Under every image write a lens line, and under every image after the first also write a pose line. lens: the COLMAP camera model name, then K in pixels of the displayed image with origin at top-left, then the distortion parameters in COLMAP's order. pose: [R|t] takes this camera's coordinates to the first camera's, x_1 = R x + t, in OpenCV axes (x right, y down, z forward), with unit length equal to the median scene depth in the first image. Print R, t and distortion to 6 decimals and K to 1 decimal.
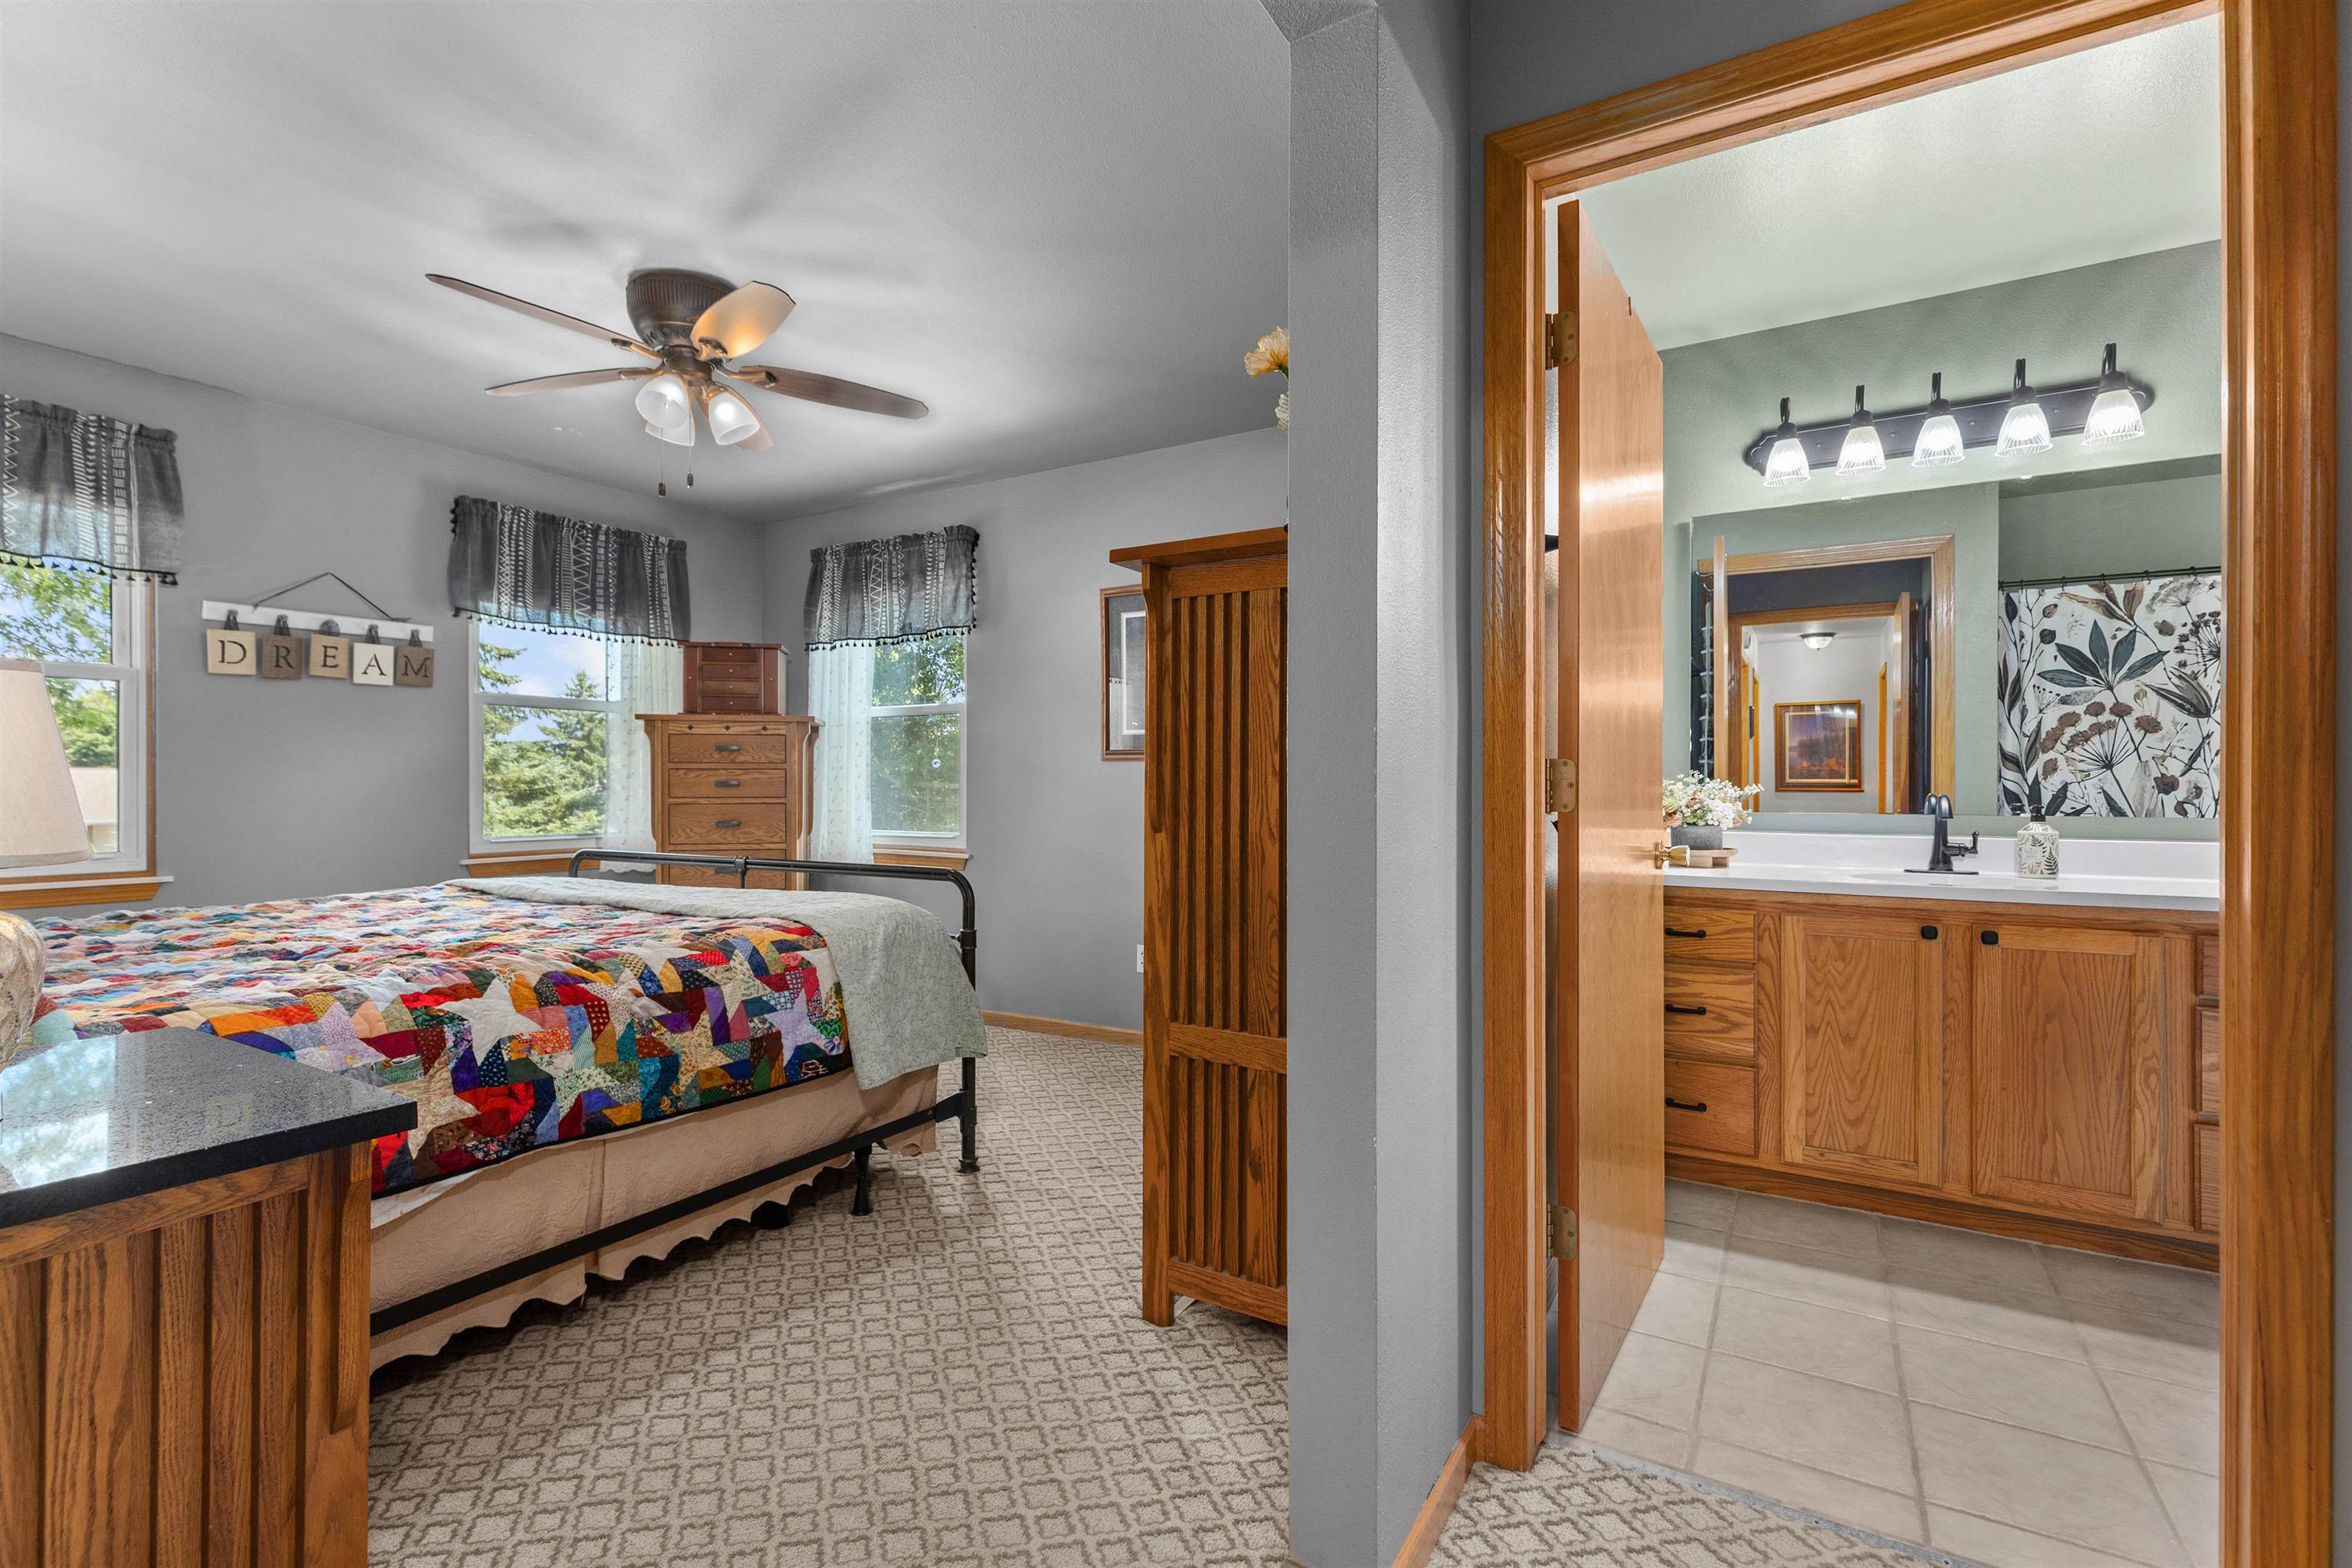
lens RADIAL K [[1061.0, 0, 1167.8], [0, 1061.0, 786.3], [0, 0, 1]] dist [0.008243, -0.001744]
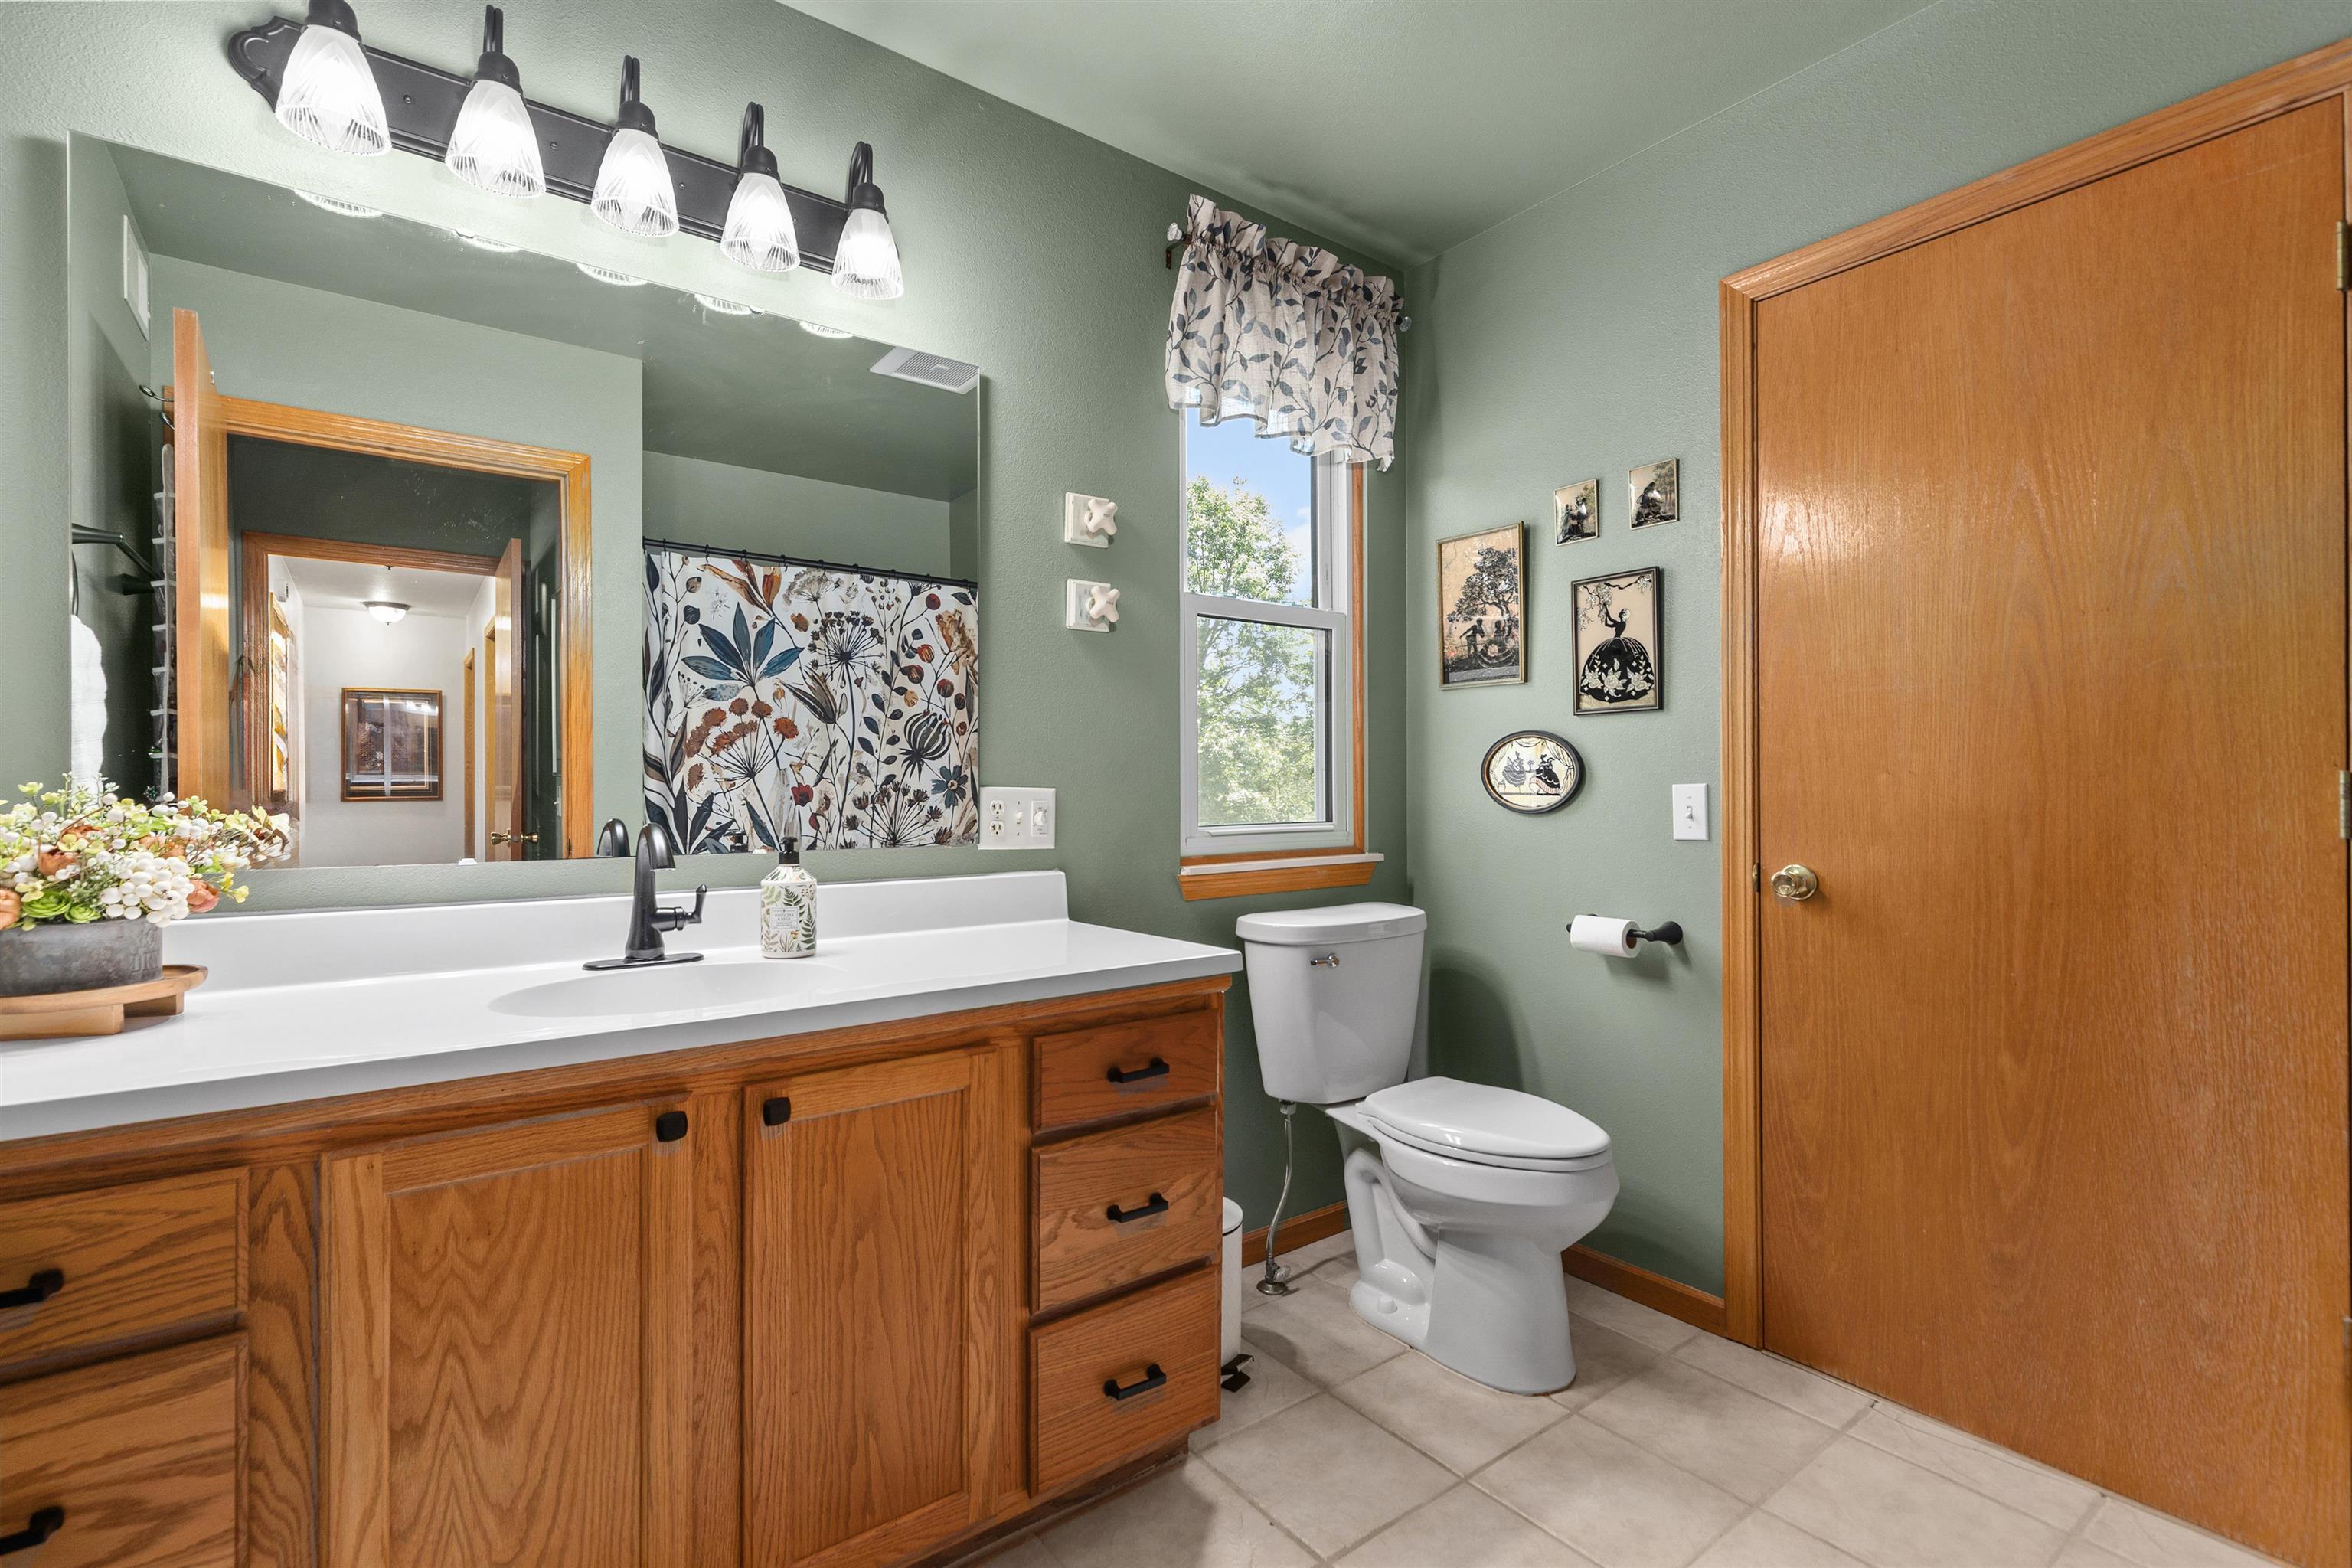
lens RADIAL K [[1061.0, 0, 1170.5], [0, 1061.0, 786.2], [0, 0, 1]] dist [0.008243, -0.001744]
pose [[0.375821, 0.000563, 0.926692, 0.219607], [0.003974, 0.999990, -0.002219, -0.006060], [-0.926684, 0.004517, 0.375815, 0.374302]]
